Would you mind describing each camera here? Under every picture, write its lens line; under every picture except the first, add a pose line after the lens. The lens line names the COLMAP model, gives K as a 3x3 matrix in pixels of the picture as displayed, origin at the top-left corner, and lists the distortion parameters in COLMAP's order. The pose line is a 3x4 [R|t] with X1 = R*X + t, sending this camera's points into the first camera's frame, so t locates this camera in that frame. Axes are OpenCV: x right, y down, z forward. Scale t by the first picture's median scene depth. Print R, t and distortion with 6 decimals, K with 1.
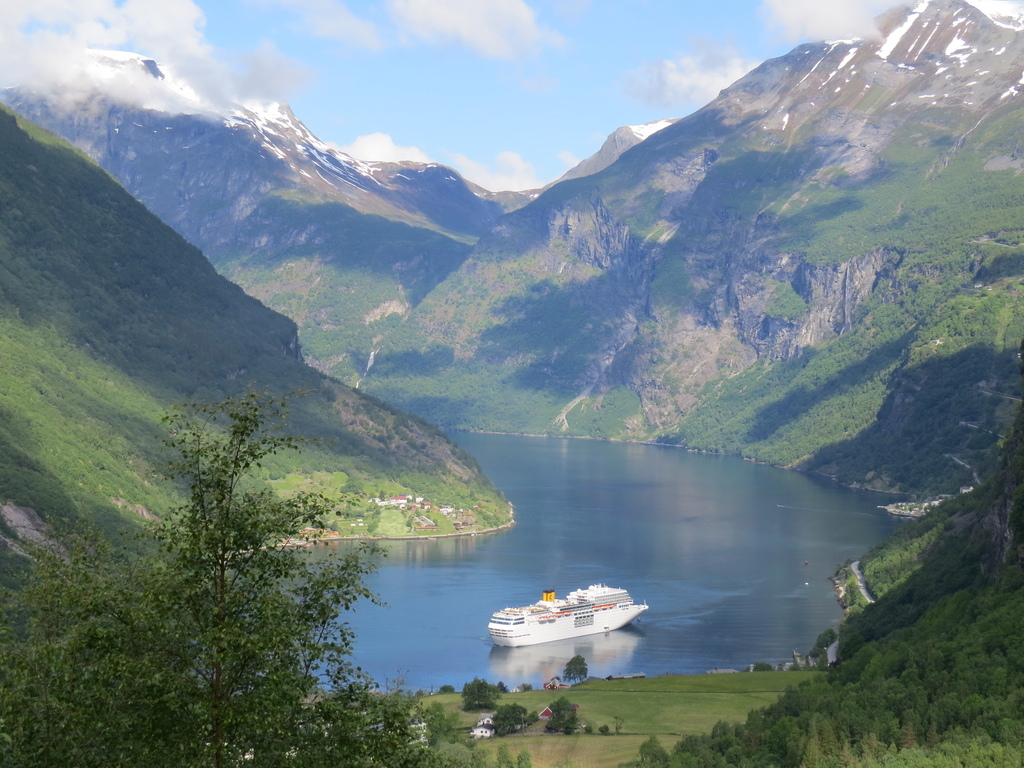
lens RADIAL K [[1951.7, 0, 511.8], [0, 1951.7, 383.3], [0, 0, 1]] dist [-0.126208, 0.000000]
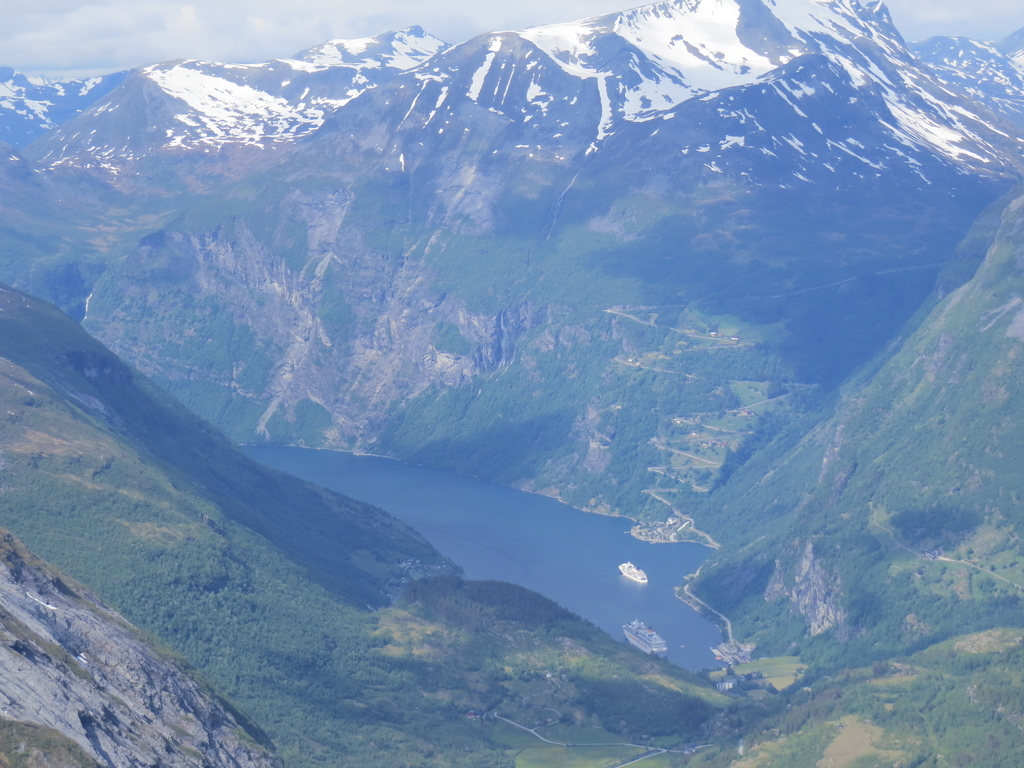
lens RADIAL K [[2995.5, 0, 505.4], [0, 2995.5, 382.1], [0, 0, 1]] dist [-0.073966, 0.000000]
pose [[0.945056, -0.071317, 0.319033, -0.409026], [0.041042, 0.994076, 0.100641, -0.185855], [-0.324321, -0.082018, 0.942385, -0.801722]]
